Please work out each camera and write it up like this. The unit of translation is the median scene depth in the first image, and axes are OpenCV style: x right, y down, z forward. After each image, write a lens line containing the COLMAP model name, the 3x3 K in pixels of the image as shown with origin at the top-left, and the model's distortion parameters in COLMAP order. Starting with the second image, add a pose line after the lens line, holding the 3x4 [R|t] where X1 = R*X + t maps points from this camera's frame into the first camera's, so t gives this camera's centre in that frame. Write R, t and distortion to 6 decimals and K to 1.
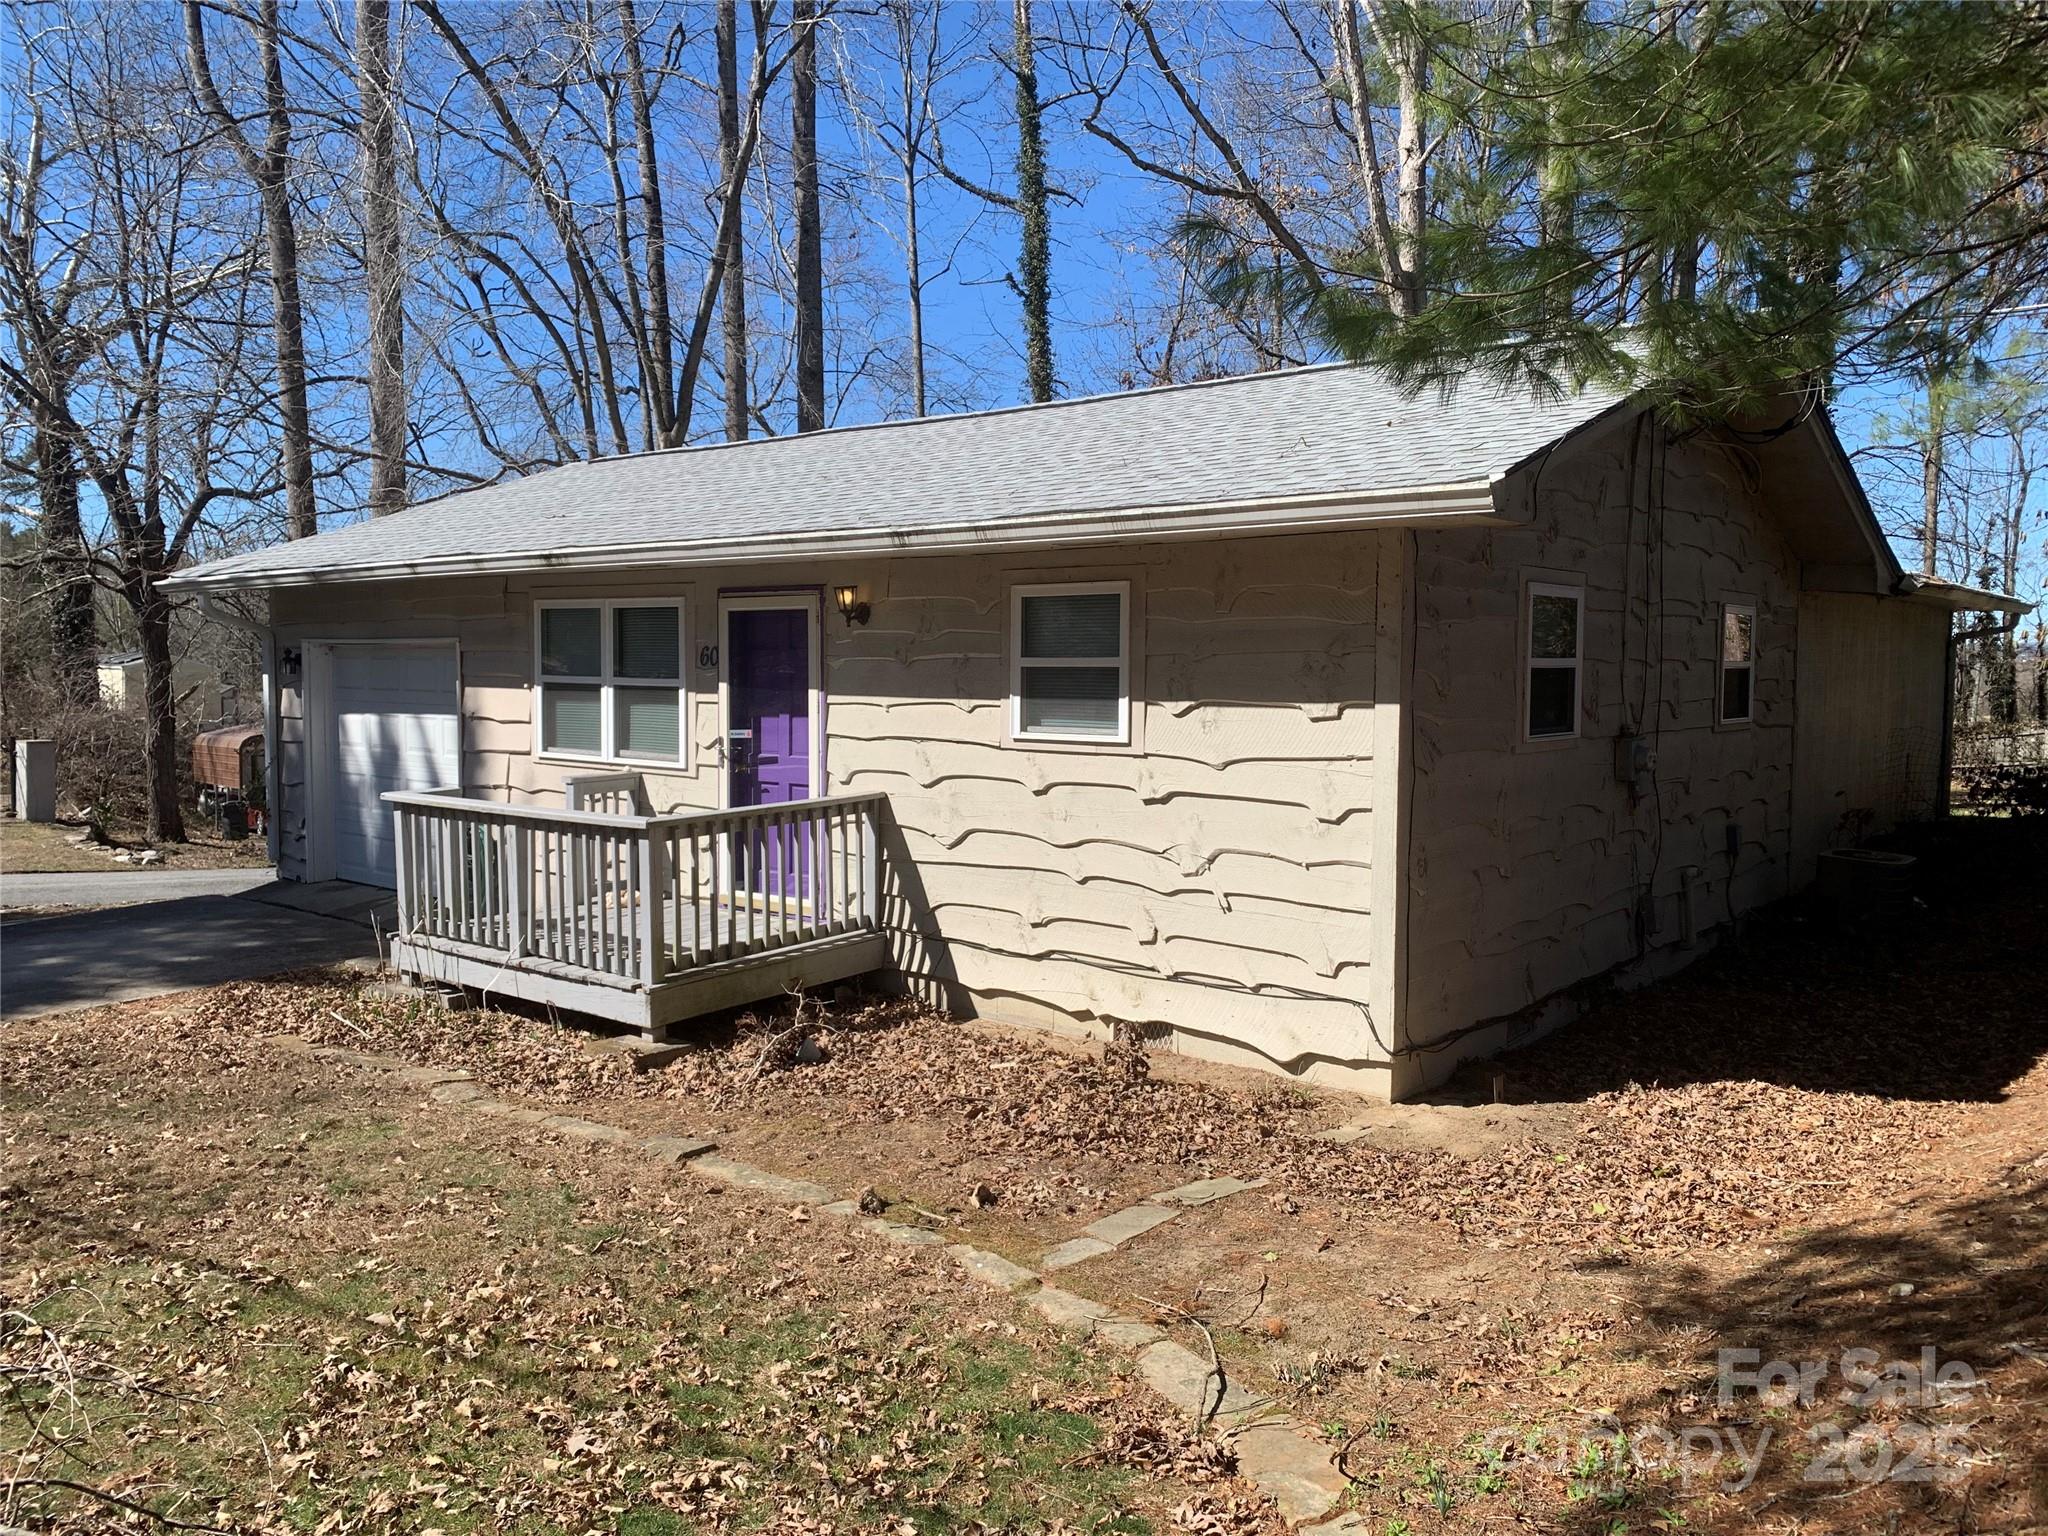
lens RADIAL K [[1556.5, 0, 1027.0], [0, 1556.5, 758.4], [0, 0, 1]] dist [0.002863, -0.001831]
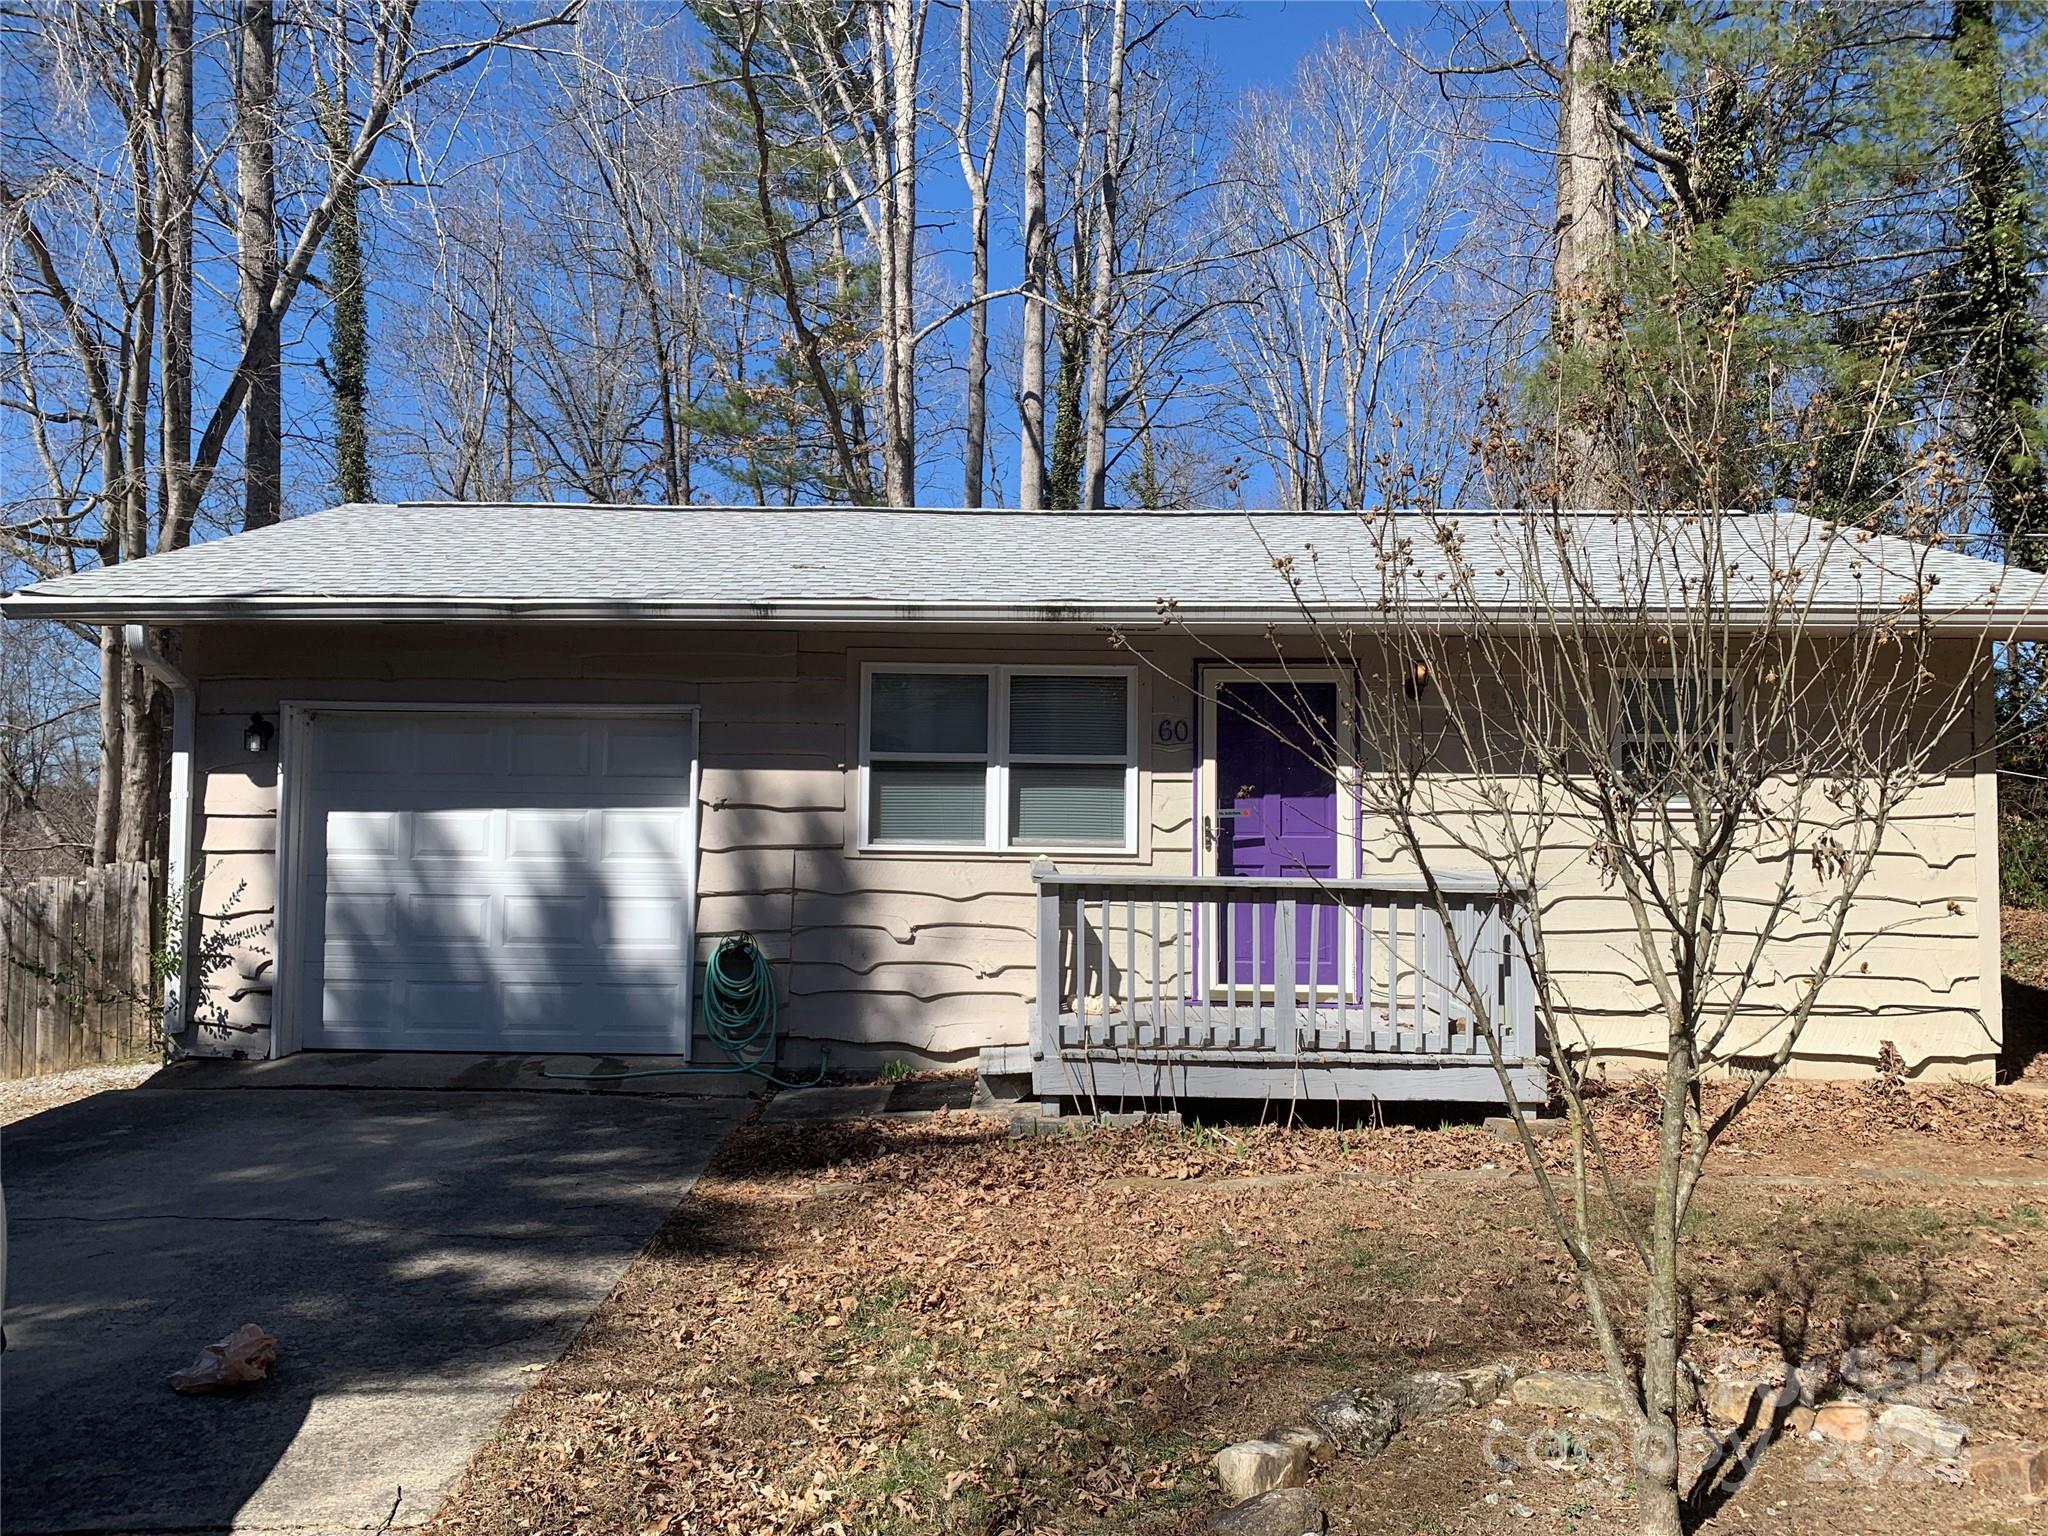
lens RADIAL K [[1556.5, 0, 1028.3], [0, 1556.5, 778.2], [0, 0, 1]] dist [0.002863, -0.001831]
pose [[0.793011, 0.024811, 0.608702, -0.818727], [0.032528, 0.996021, -0.082974, 0.035019], [-0.608338, 0.085599, 0.789048, 0.316657]]
